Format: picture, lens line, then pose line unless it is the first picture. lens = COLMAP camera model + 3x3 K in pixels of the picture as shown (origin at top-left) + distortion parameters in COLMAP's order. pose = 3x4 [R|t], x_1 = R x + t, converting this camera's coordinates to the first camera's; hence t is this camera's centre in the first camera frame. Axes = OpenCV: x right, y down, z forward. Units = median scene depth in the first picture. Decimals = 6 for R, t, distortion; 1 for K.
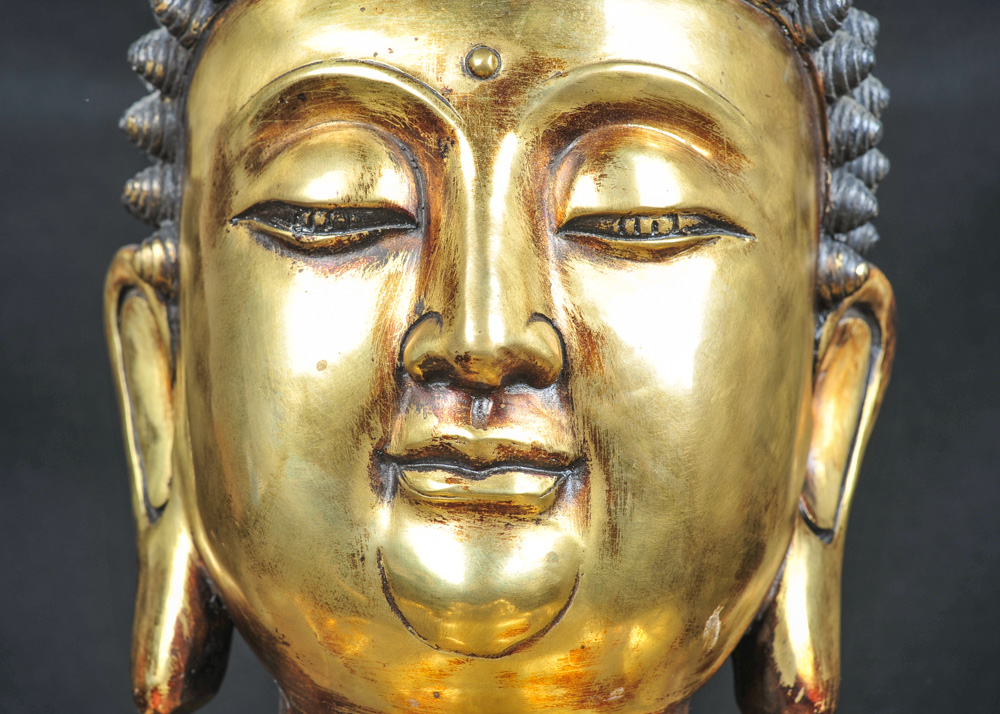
lens RADIAL K [[1922.0, 0, 520.4], [0, 1922.0, 356.8], [0, 0, 1]] dist [-0.007403, 0.313925]
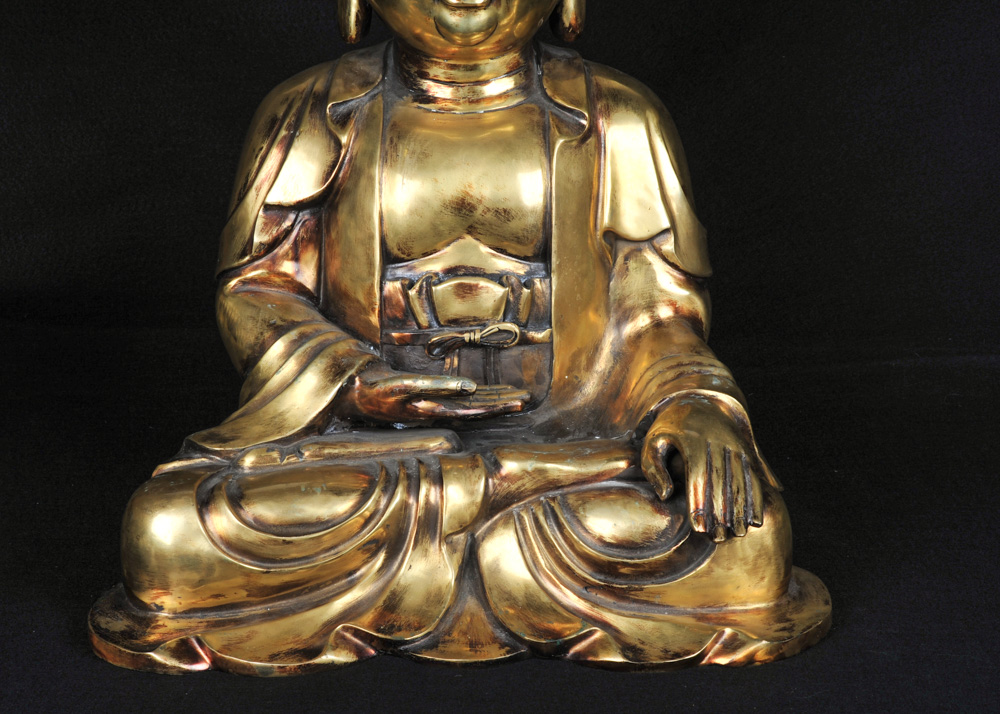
lens RADIAL K [[1922.0, 0, 520.4], [0, 1922.0, 356.8], [0, 0, 1]] dist [-0.007403, 0.313925]
pose [[0.997113, -0.051561, 0.055736, -0.136466], [0.009587, 0.813688, 0.581223, -1.271555], [-0.075320, -0.579011, 0.811833, -1.886561]]
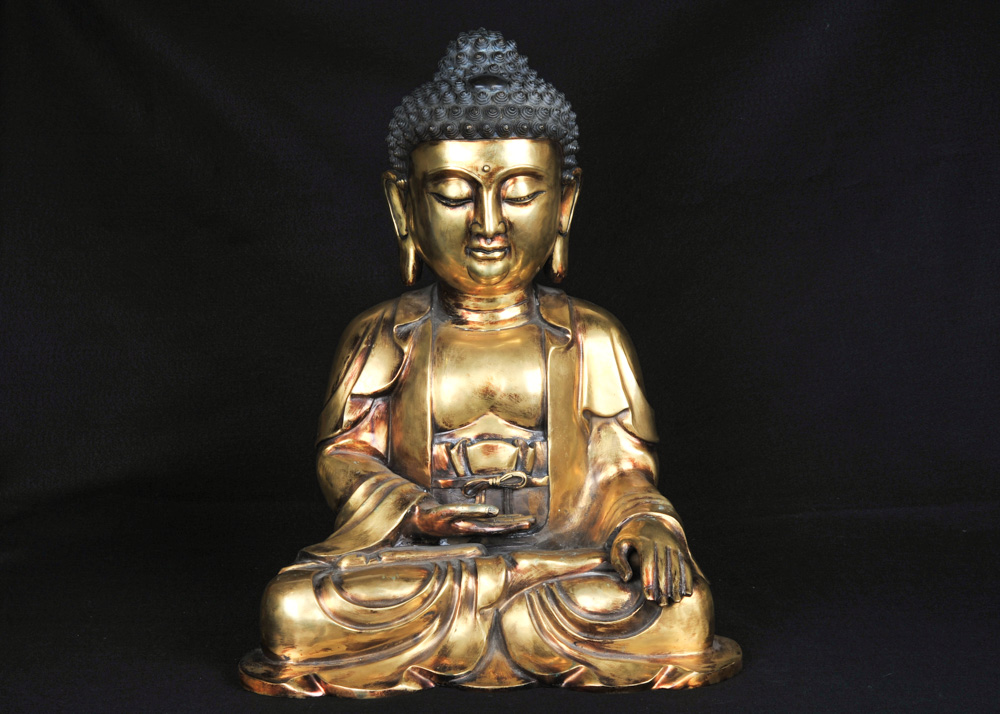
lens RADIAL K [[1922.0, 0, 520.4], [0, 1922.0, 356.8], [0, 0, 1]] dist [-0.007403, 0.313925]
pose [[0.996010, -0.054539, 0.070636, -0.287487], [0.016364, 0.889715, 0.456223, -1.843368], [-0.087728, -0.453247, 0.887058, -3.284659]]
